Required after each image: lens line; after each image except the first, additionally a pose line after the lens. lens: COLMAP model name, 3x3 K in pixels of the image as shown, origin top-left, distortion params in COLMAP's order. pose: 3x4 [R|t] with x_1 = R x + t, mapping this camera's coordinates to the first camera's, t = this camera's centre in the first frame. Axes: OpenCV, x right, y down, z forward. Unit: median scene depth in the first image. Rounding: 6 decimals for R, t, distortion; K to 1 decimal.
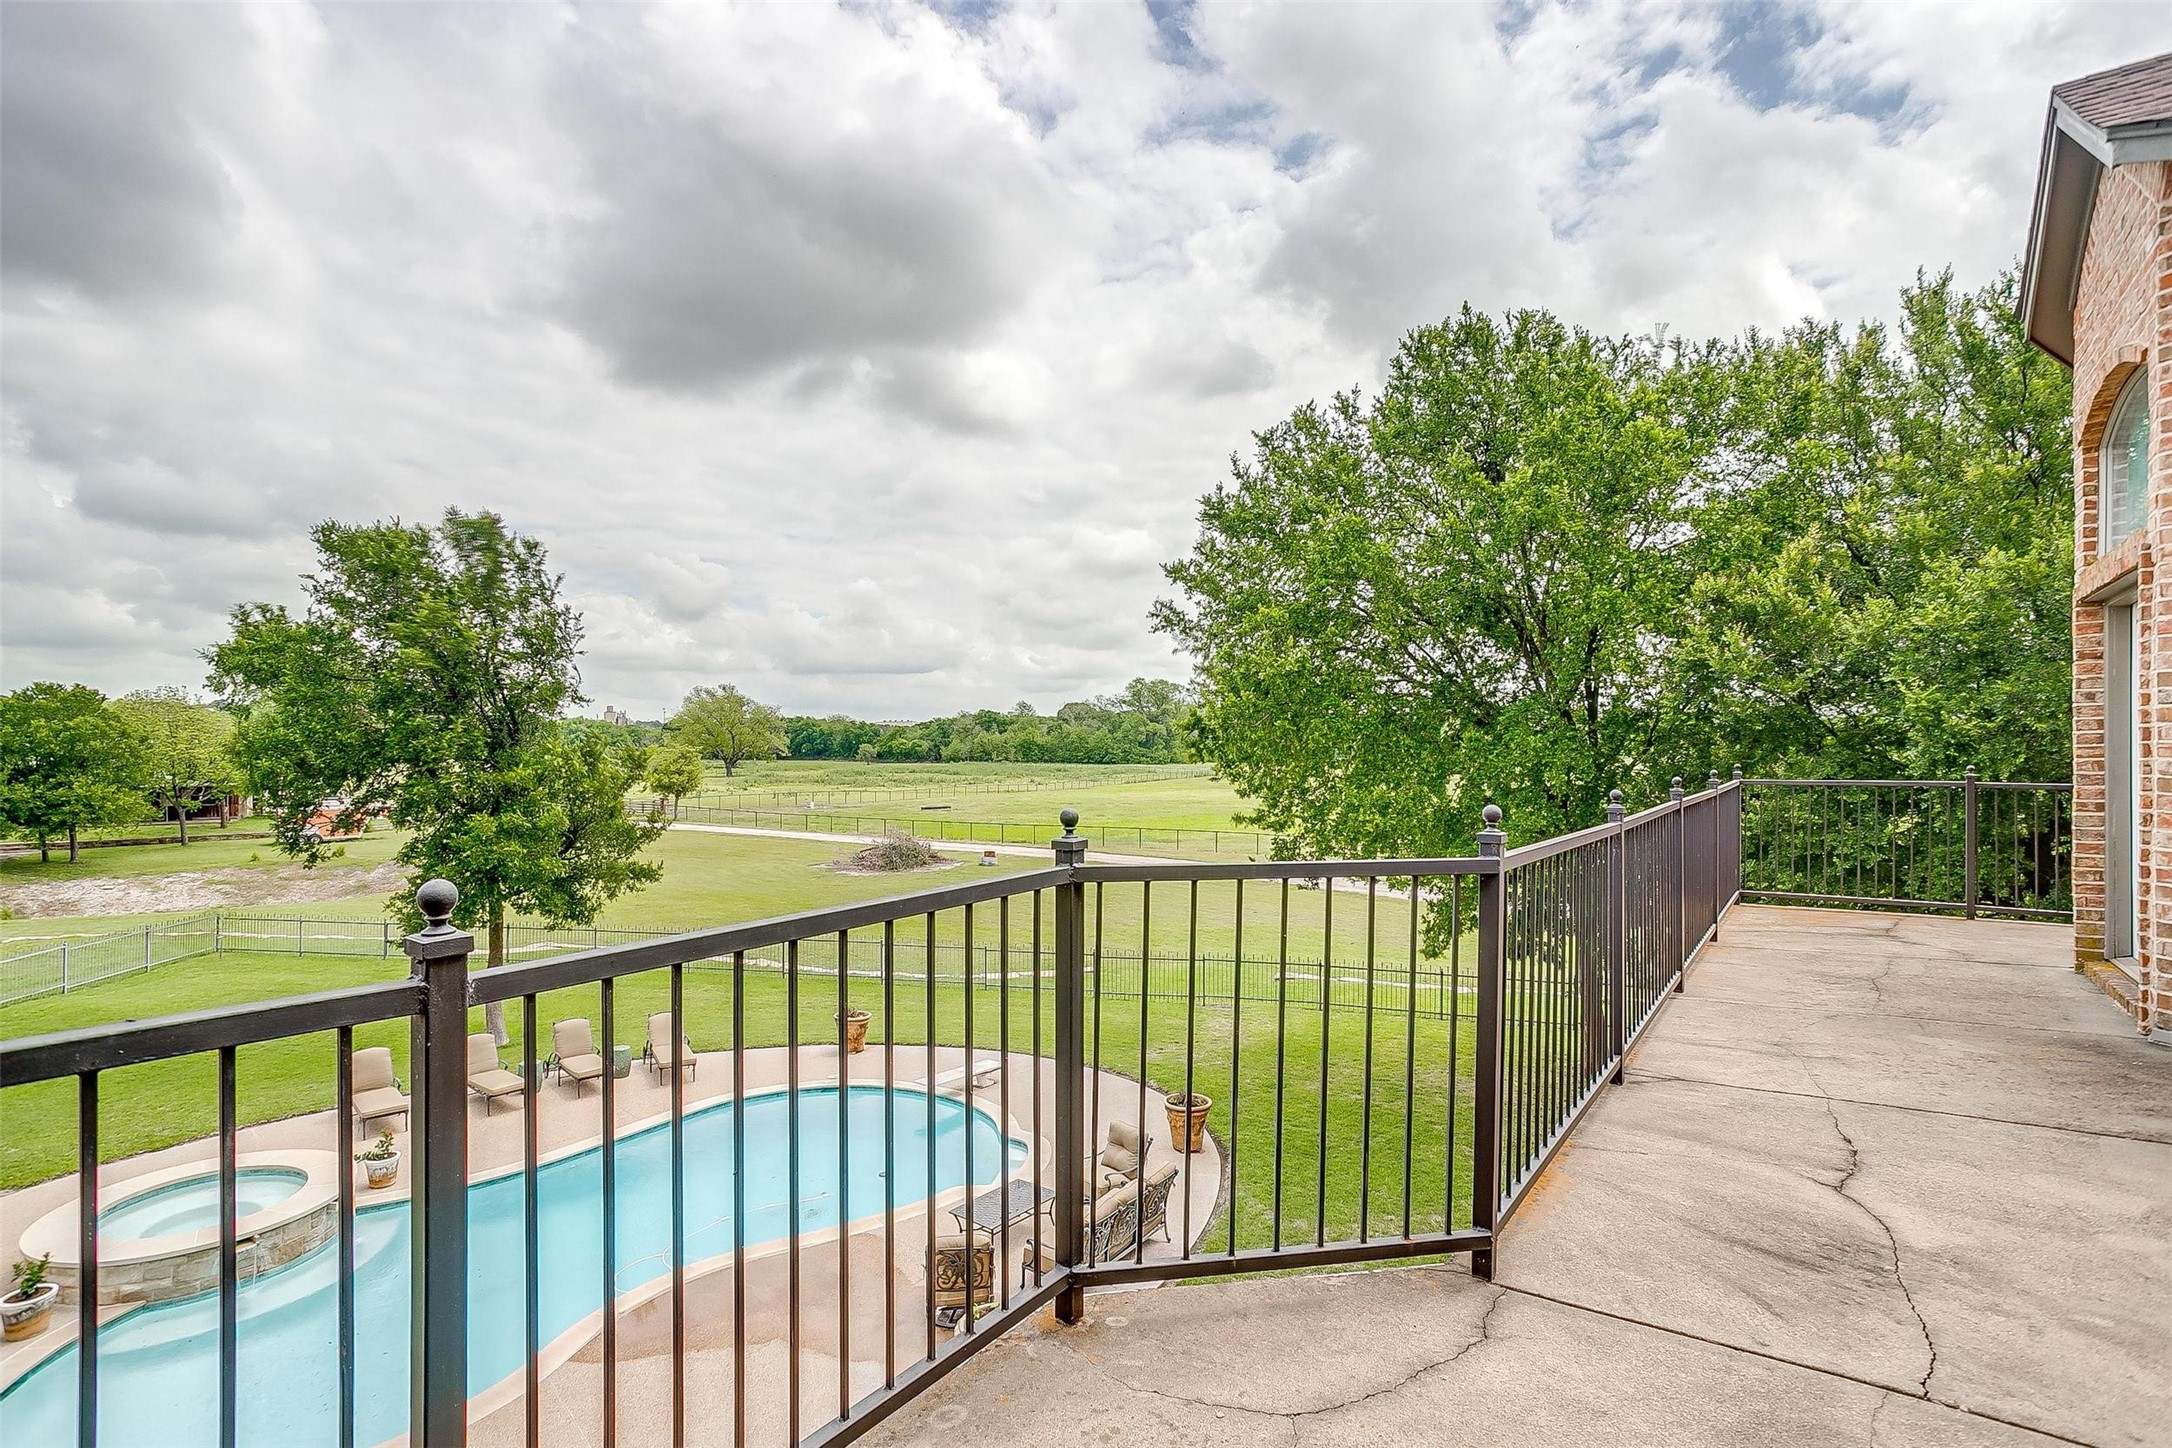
lens RADIAL K [[1074.4, 0, 1049.2], [0, 1074.4, 730.8], [0, 0, 1]] dist [-0.049898, 0.000095]
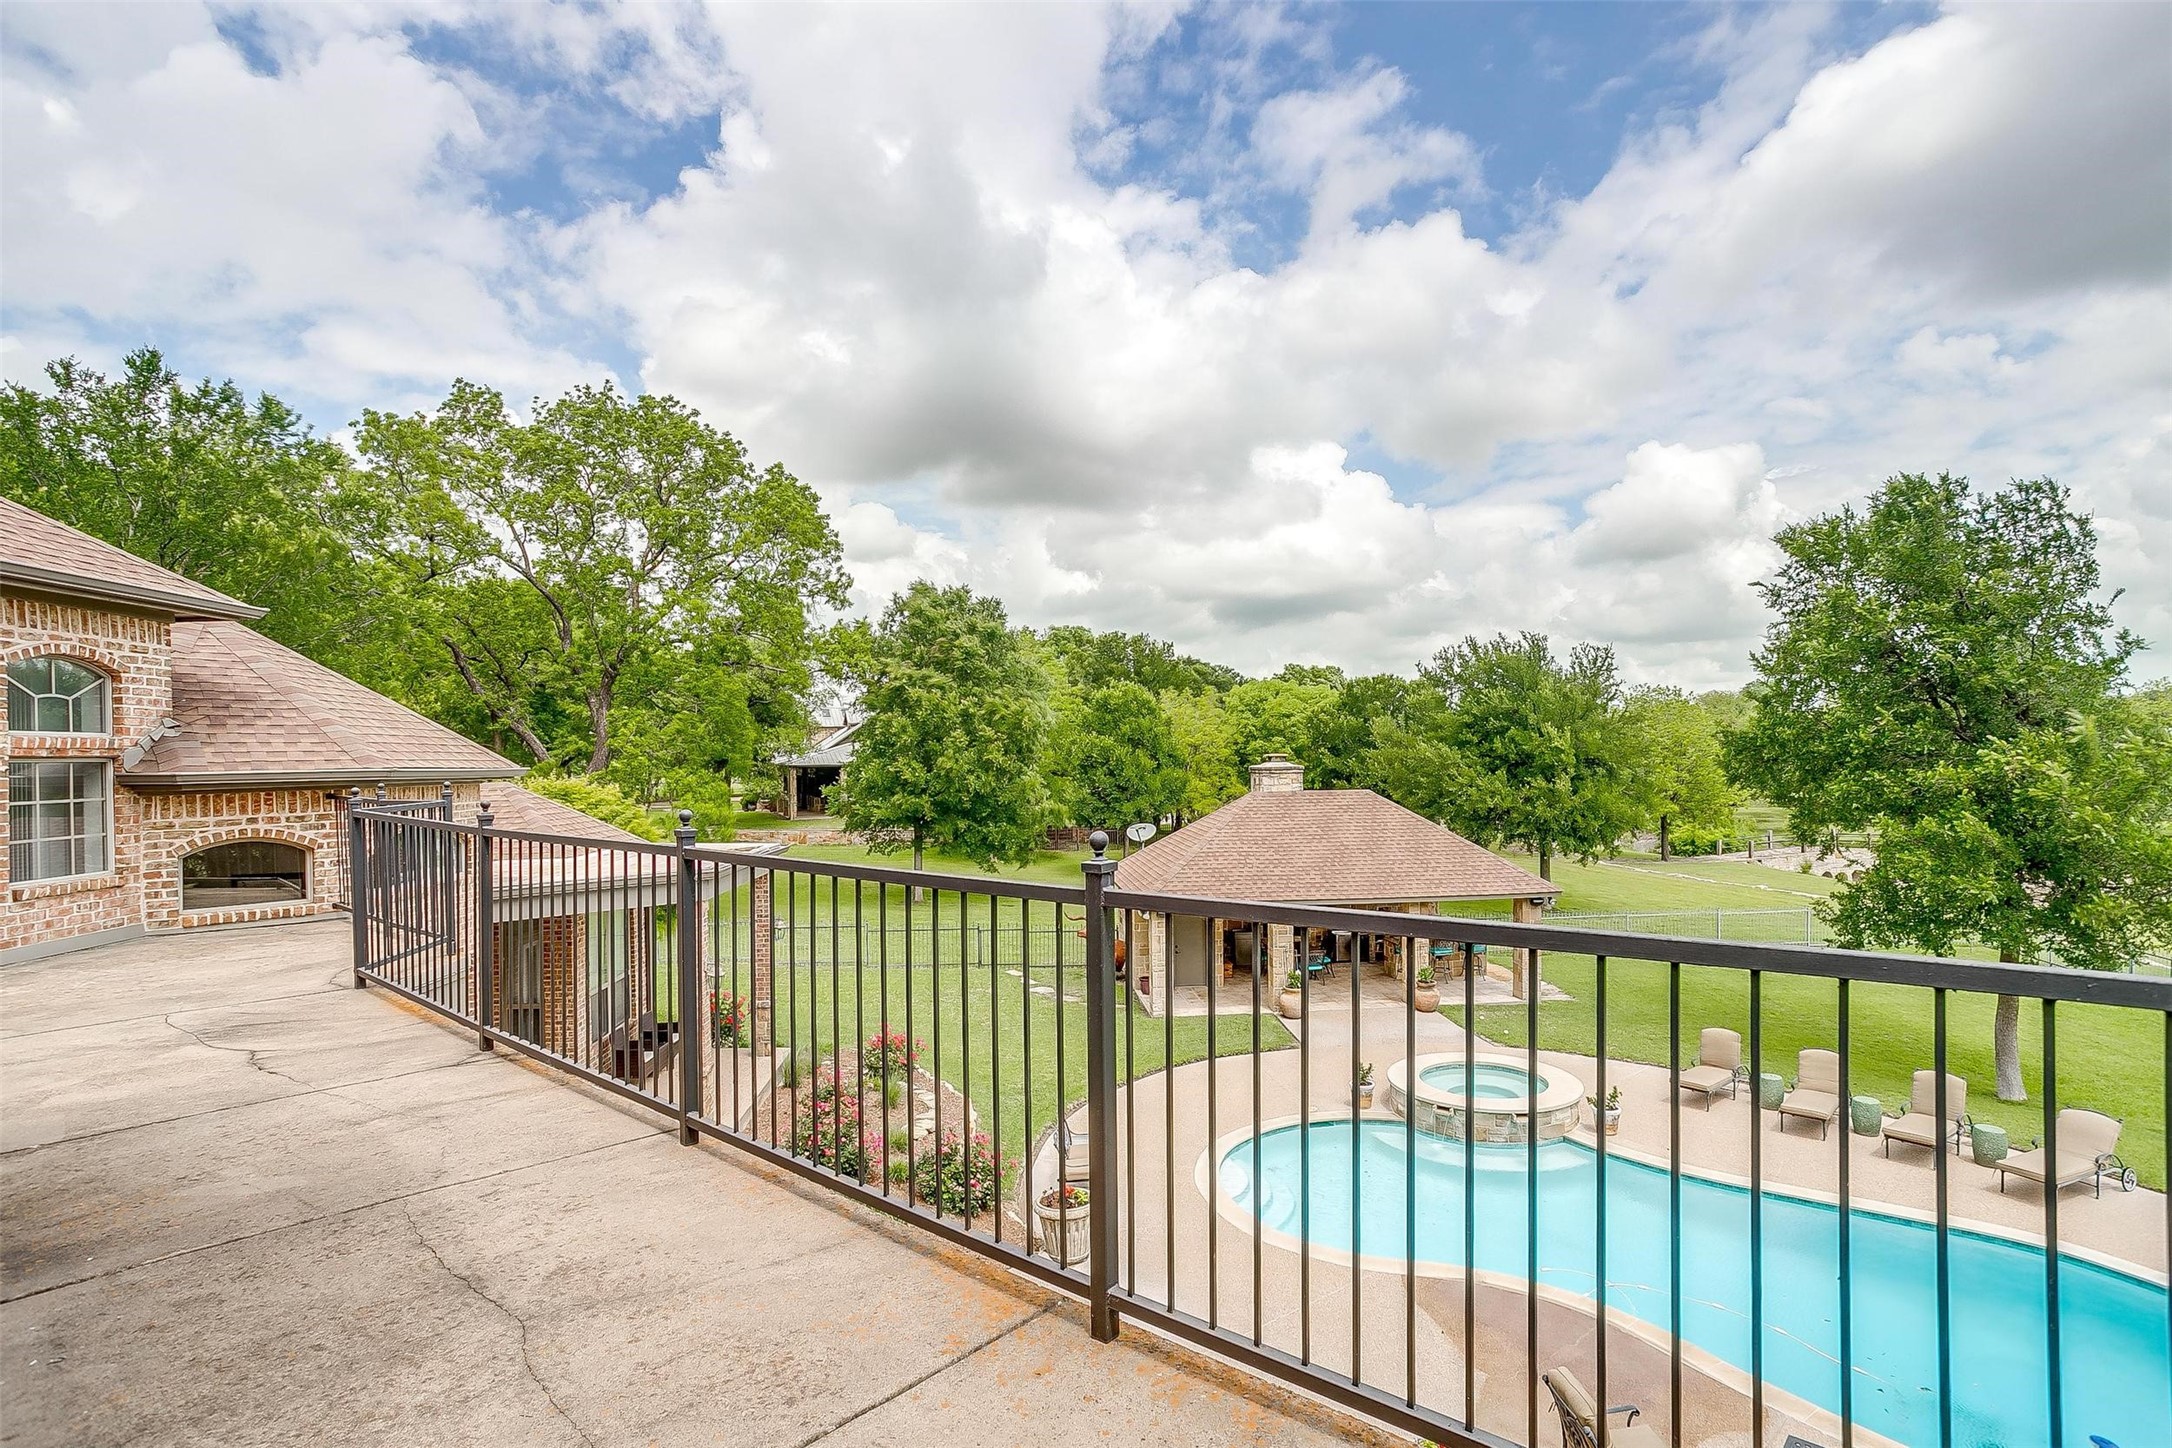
lens RADIAL K [[1074.4, 0, 1049.2], [0, 1074.4, 730.8], [0, 0, 1]] dist [-0.049898, 0.000095]
pose [[-0.077970, -0.004485, -0.996946, 1.023332], [0.026022, 0.999640, -0.006532, 0.011152], [0.996616, -0.026452, -0.077826, 1.073494]]
